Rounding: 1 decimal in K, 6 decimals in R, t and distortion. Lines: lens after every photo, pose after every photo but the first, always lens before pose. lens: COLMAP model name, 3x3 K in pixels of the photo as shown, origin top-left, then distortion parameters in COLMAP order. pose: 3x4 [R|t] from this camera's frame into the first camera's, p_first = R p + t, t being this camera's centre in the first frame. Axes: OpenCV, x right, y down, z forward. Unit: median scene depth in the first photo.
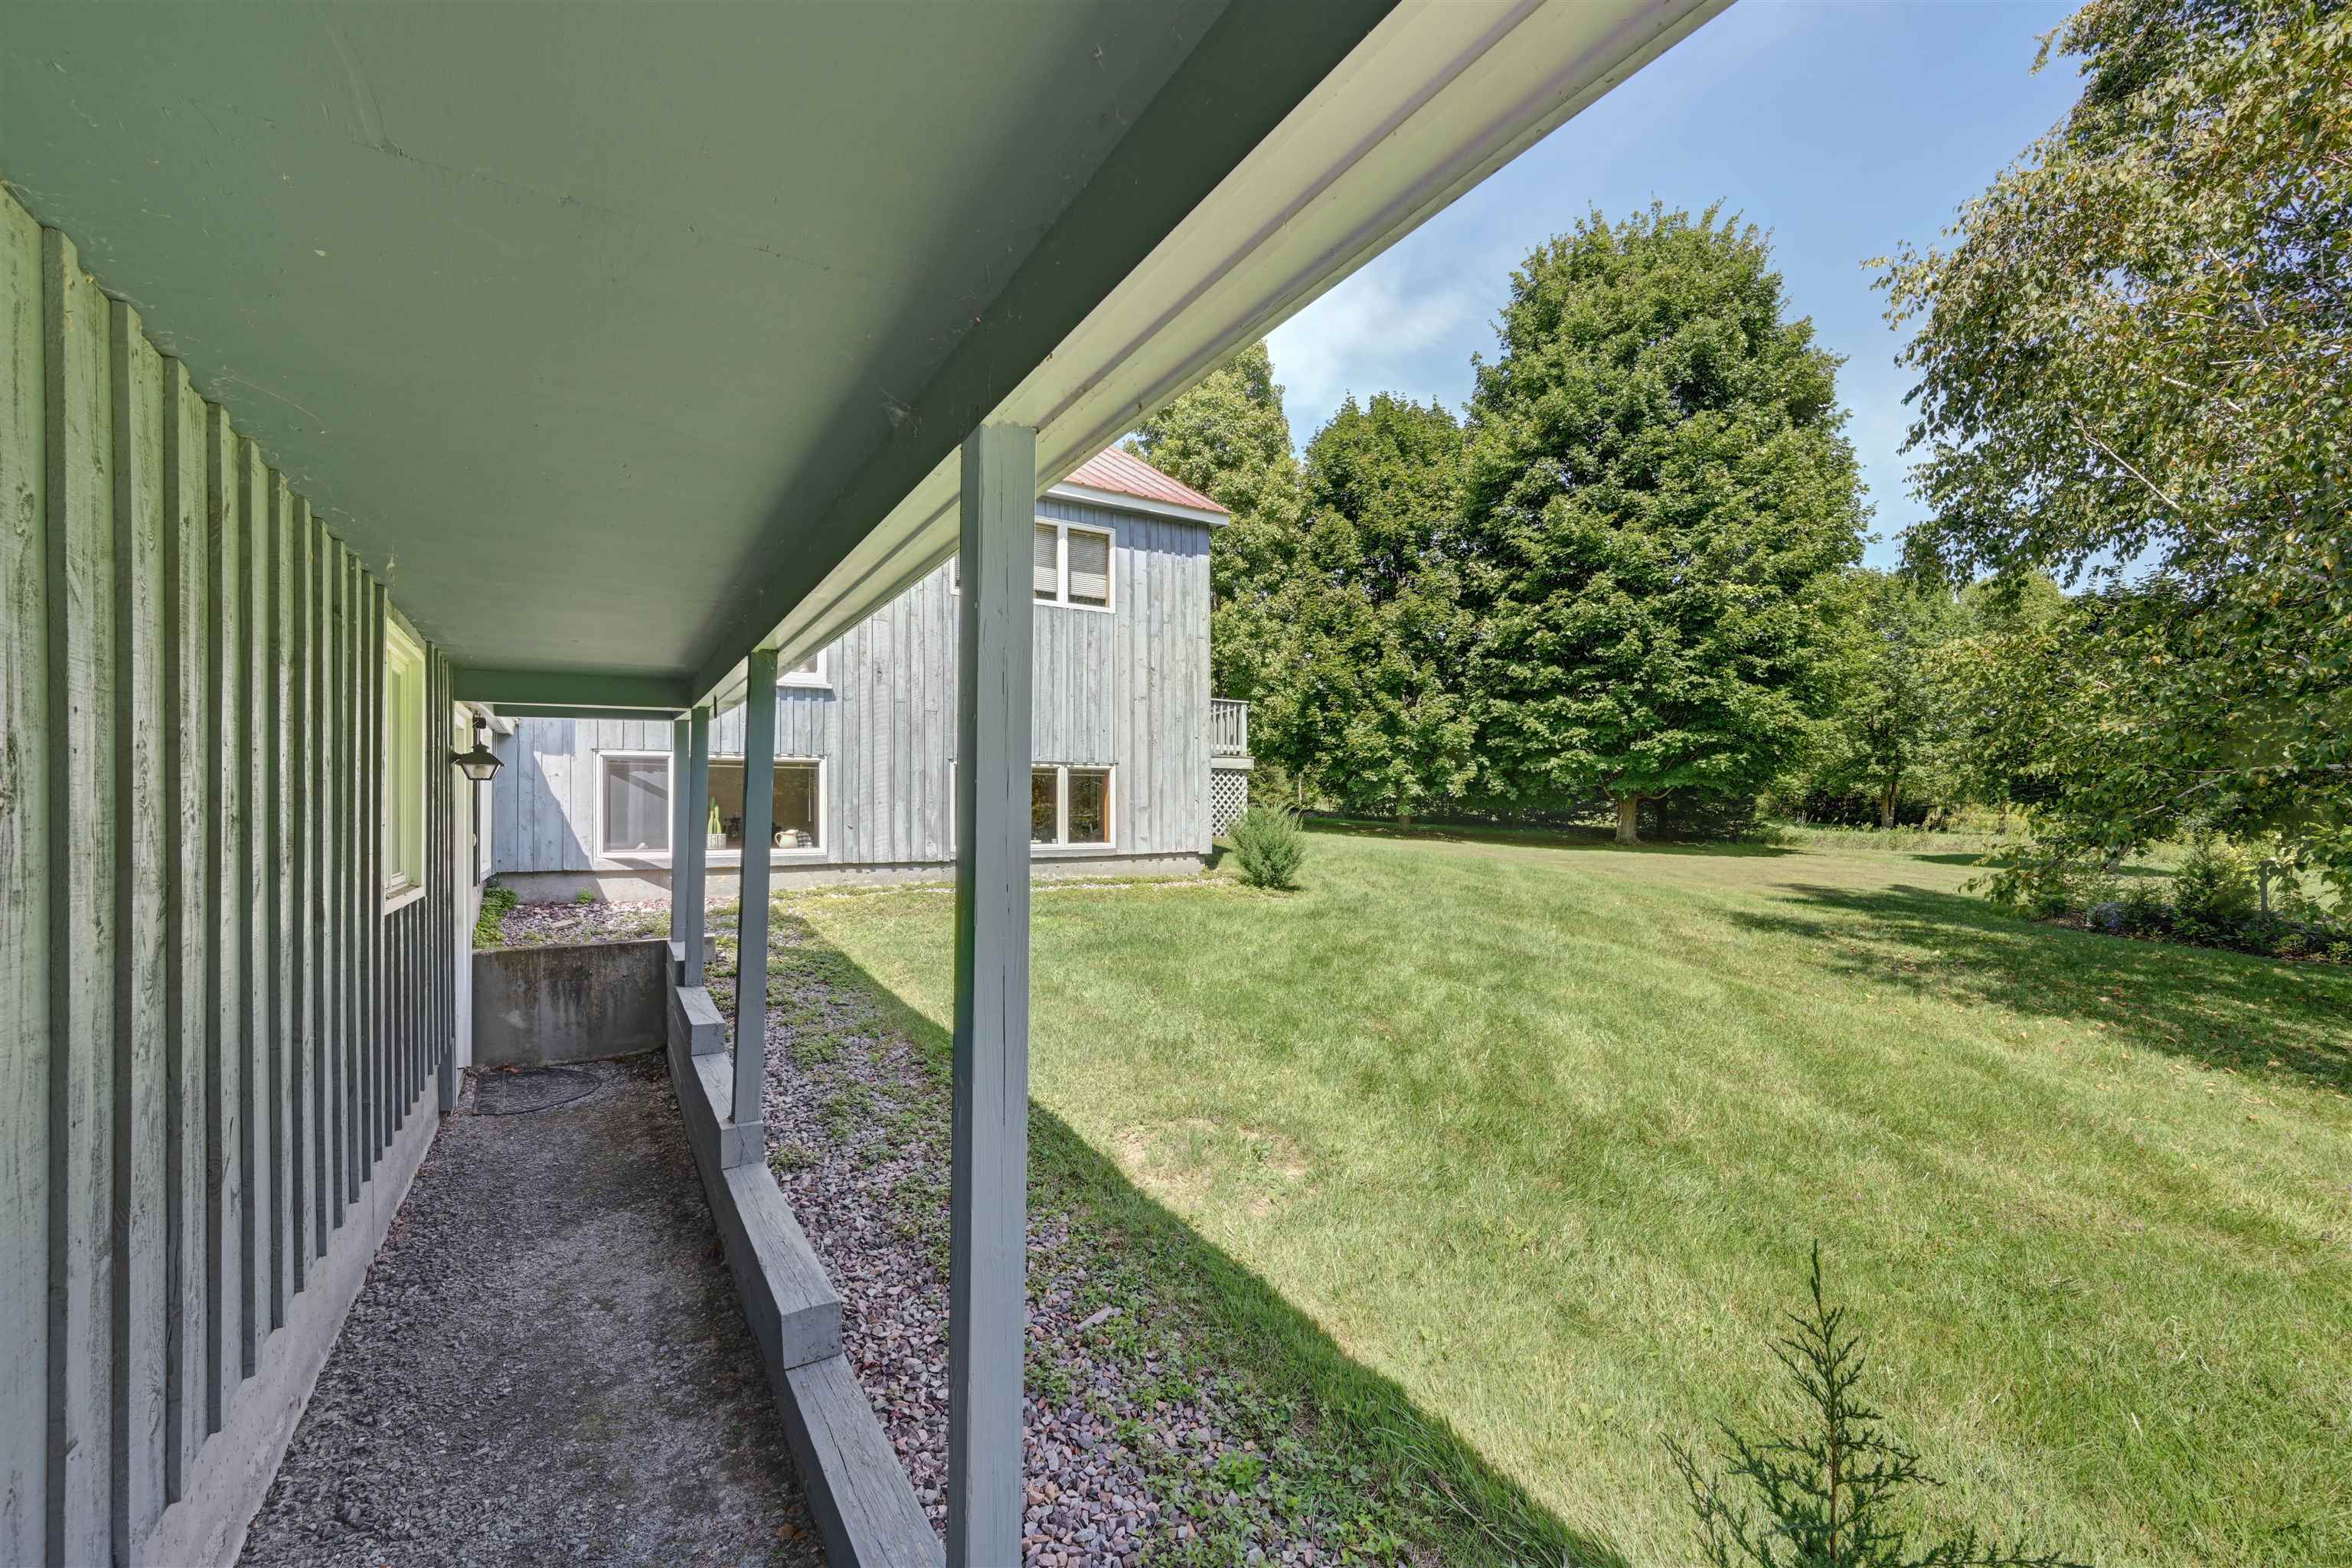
lens RADIAL K [[987.0, 0, 1185.4], [0, 987.0, 786.6], [0, 0, 1]] dist [-0.001408, -0.000068]
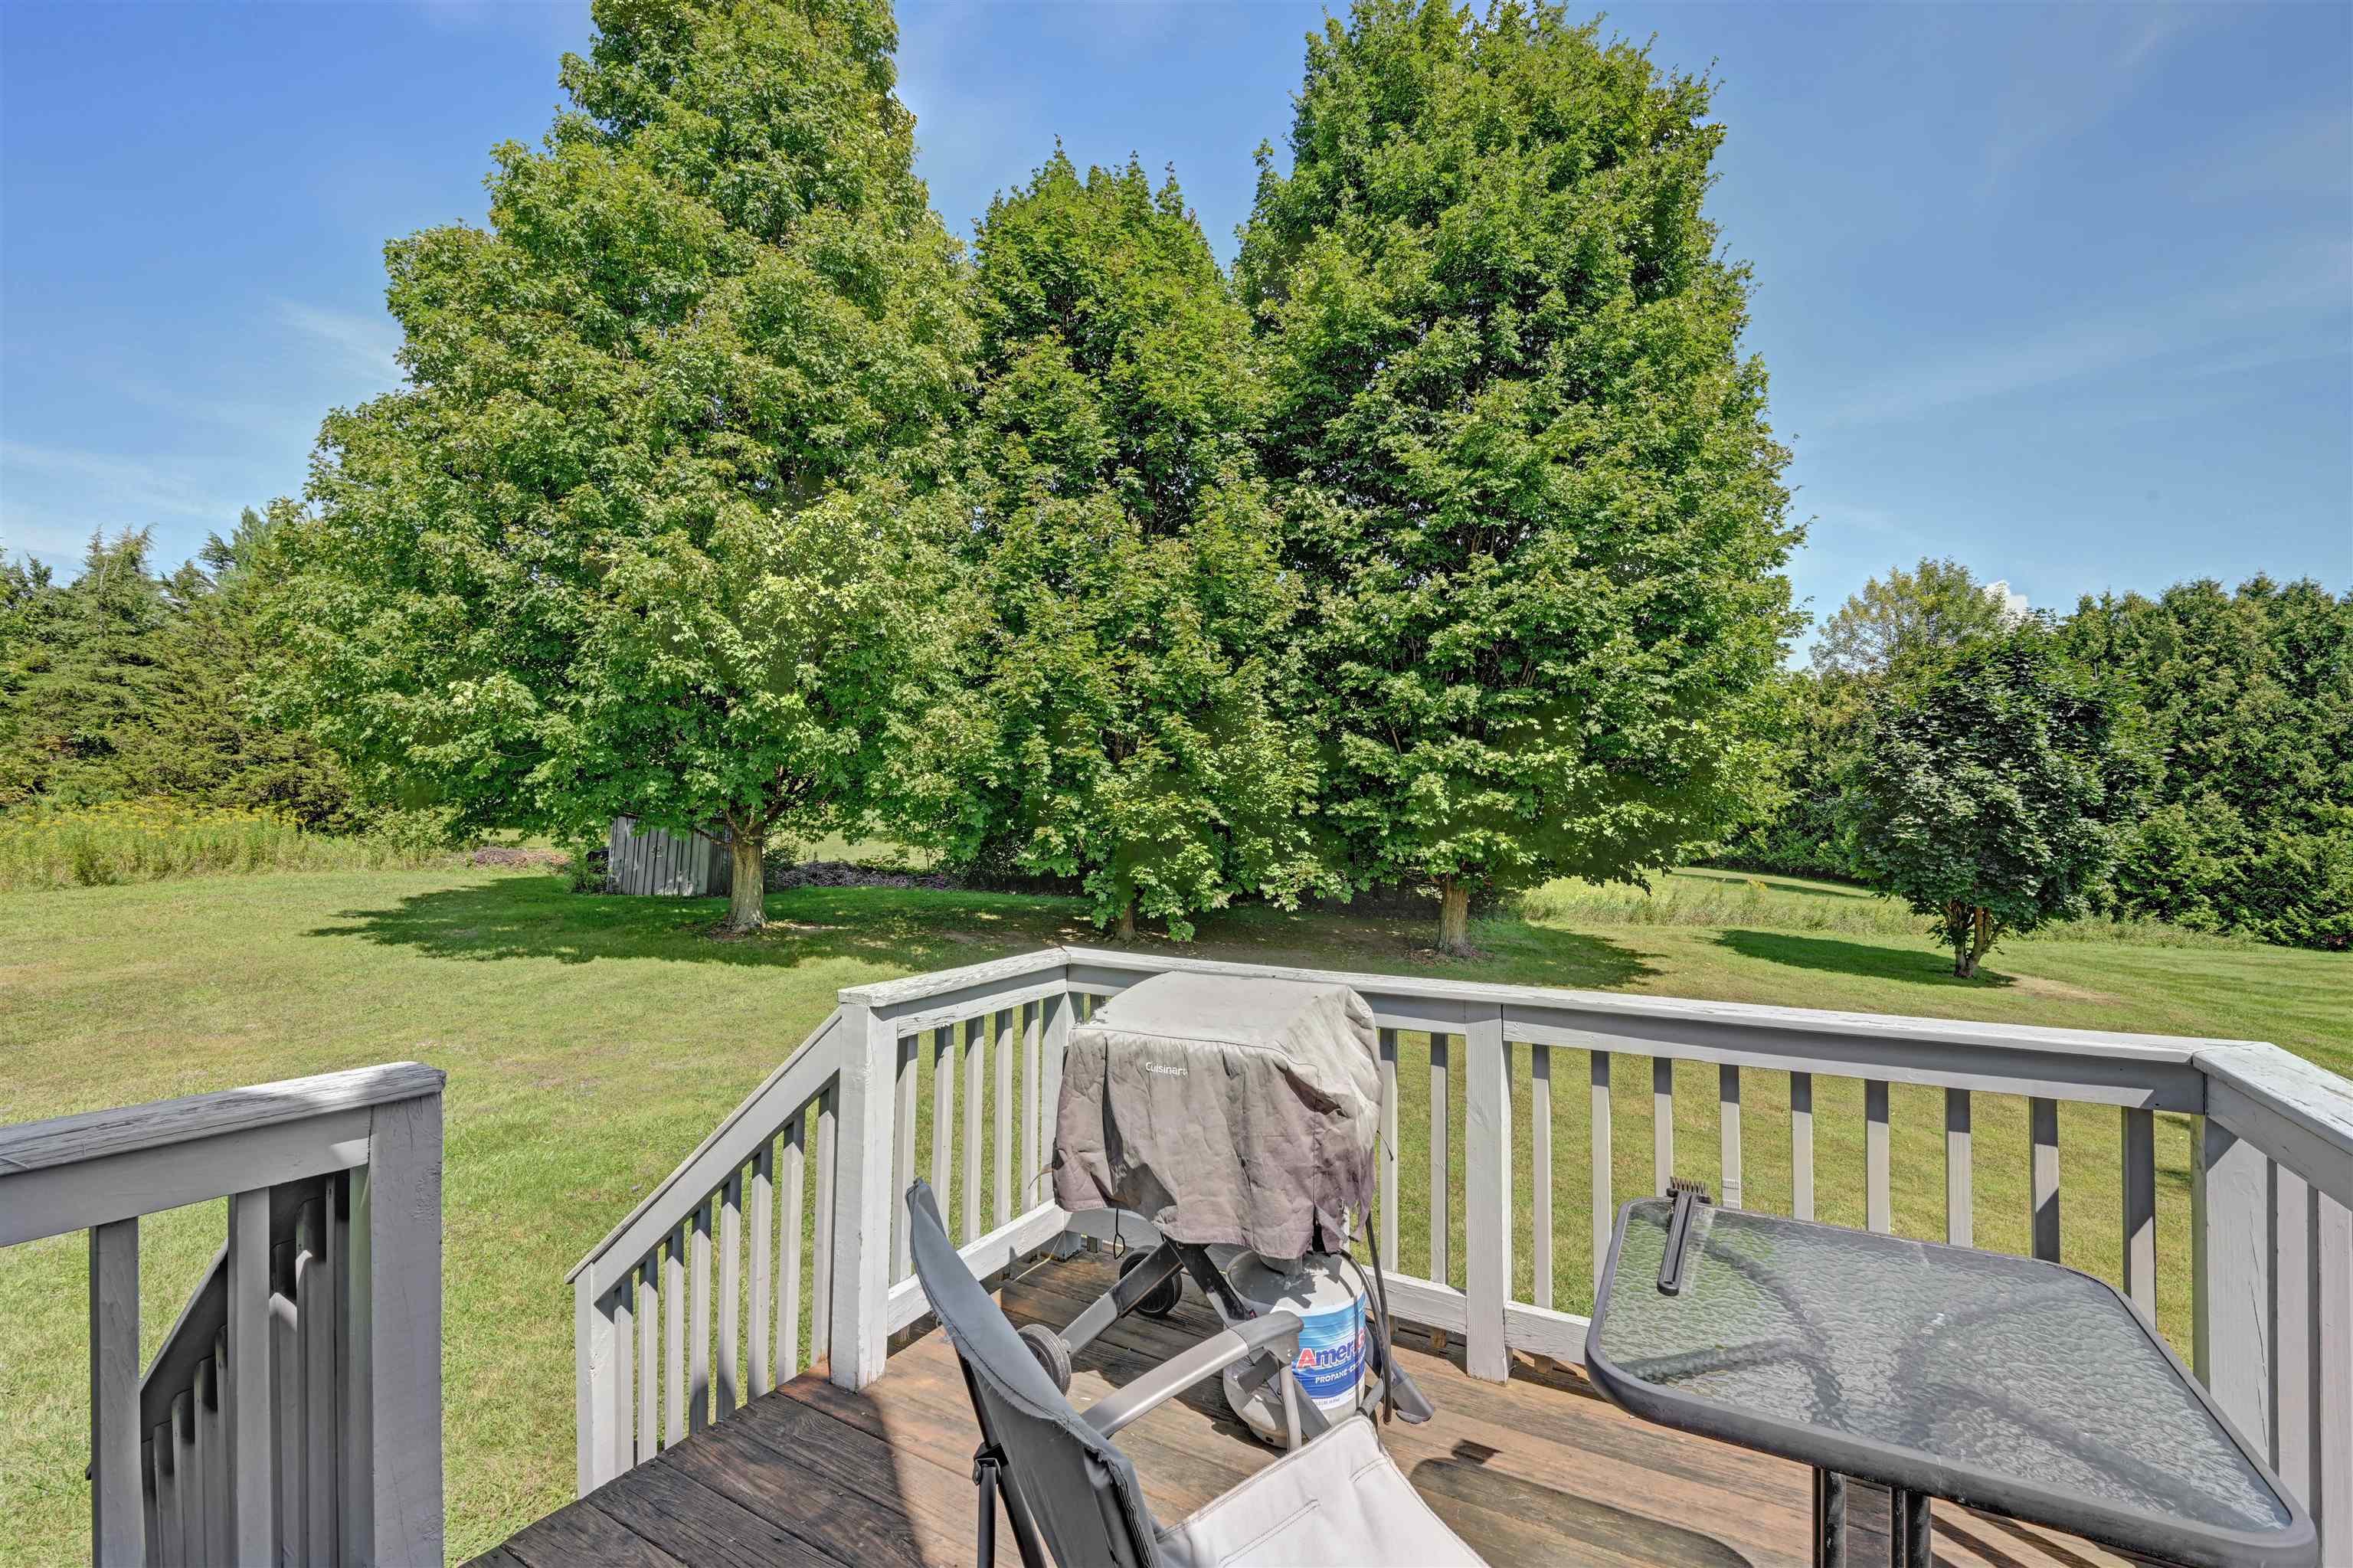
lens RADIAL K [[987.4, 0, 1185.9], [0, 987.4, 786.6], [0, 0, 1]] dist [-0.001408, -0.000068]
pose [[0.853200, 0.004249, 0.521567, -0.059576], [-0.017181, 0.999653, 0.019961, -0.066174], [-0.521301, -0.025992, 0.852977, 0.547845]]
